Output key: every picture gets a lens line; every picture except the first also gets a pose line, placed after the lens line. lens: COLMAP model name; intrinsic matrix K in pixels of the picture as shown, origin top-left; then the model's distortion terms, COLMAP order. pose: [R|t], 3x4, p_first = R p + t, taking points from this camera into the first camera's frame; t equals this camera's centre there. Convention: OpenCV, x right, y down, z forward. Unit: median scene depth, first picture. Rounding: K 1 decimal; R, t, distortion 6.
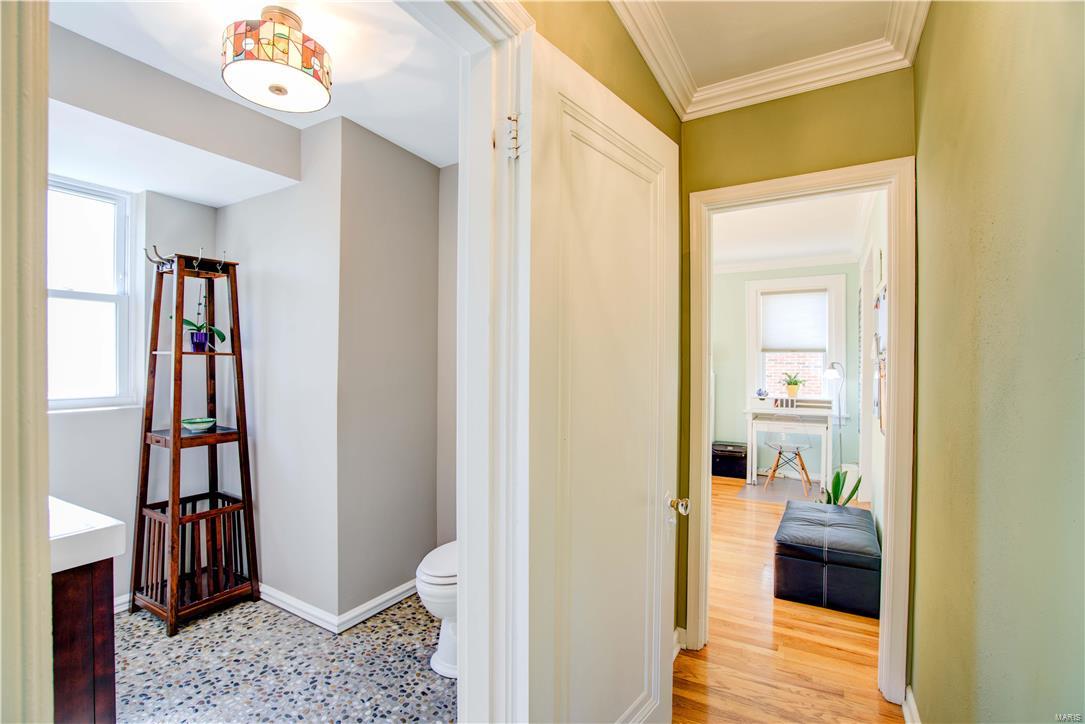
lens RADIAL K [[486.5, 0, 538.4], [0, 486.5, 372.2], [0, 0, 1]] dist [-0.034161, 0.007423]
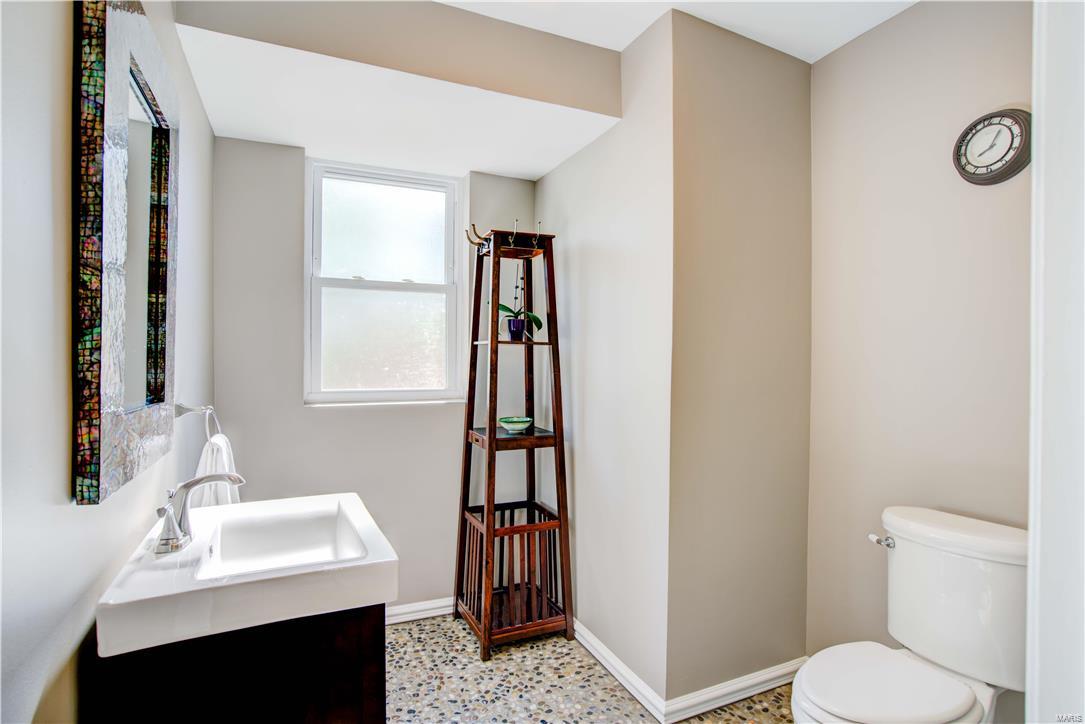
lens RADIAL K [[522.4, 0, 531.0], [0, 522.4, 369.1], [0, 0, 1]] dist [-0.039719, 0.008807]
pose [[0.804995, 0.000698, -0.593281, -0.119414], [-0.005119, 0.999970, -0.005768, 0.013014], [0.593260, 0.007680, 0.804974, 0.247564]]
